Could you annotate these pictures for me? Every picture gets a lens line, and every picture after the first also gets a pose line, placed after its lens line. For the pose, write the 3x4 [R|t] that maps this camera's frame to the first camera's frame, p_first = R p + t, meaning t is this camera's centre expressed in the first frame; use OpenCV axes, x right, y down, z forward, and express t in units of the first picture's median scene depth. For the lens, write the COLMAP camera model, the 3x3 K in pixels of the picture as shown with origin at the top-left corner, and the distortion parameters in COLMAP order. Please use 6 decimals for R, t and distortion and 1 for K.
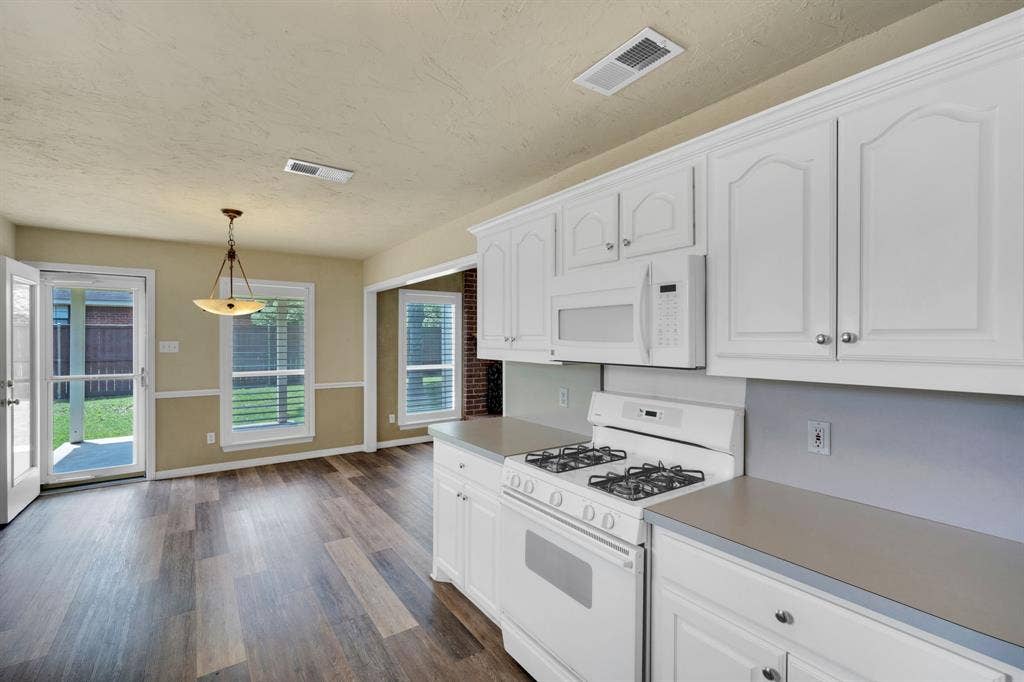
lens RADIAL K [[451.0, 0, 509.3], [0, 451.0, 339.8], [0, 0, 1]] dist [-0.014083, 0.002147]
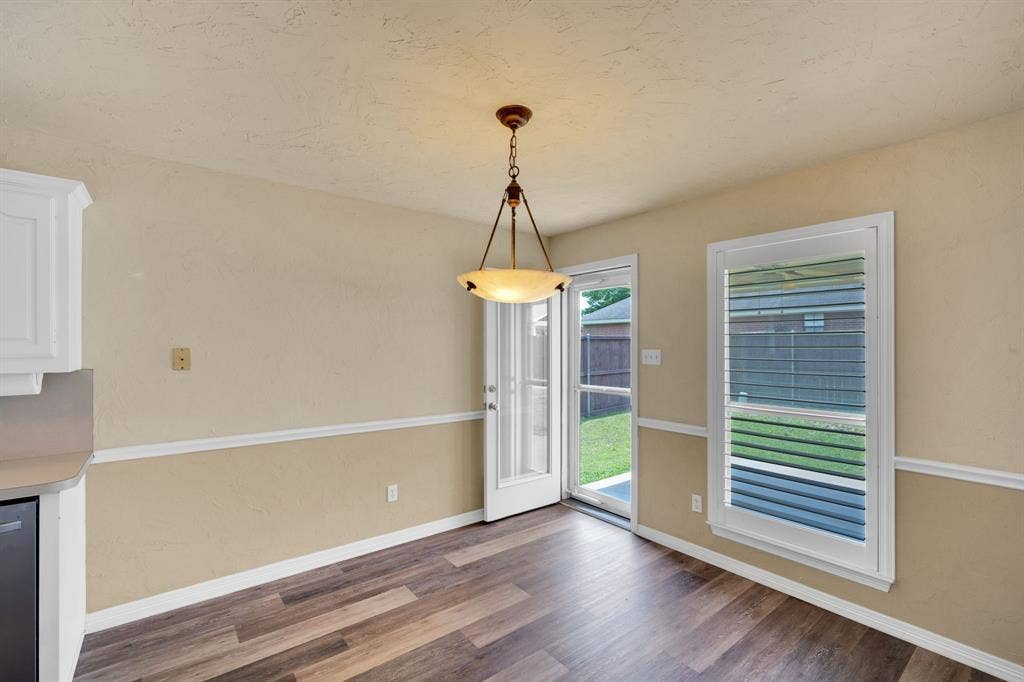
lens RADIAL K [[451.0, 0, 505.3], [0, 451.0, 346.5], [0, 0, 1]] dist [-0.014083, 0.002147]
pose [[0.049898, 0.002564, -0.998751, -0.051546], [-0.002653, 0.999994, 0.002435, -0.002245], [0.998751, 0.002528, 0.049904, 0.725700]]
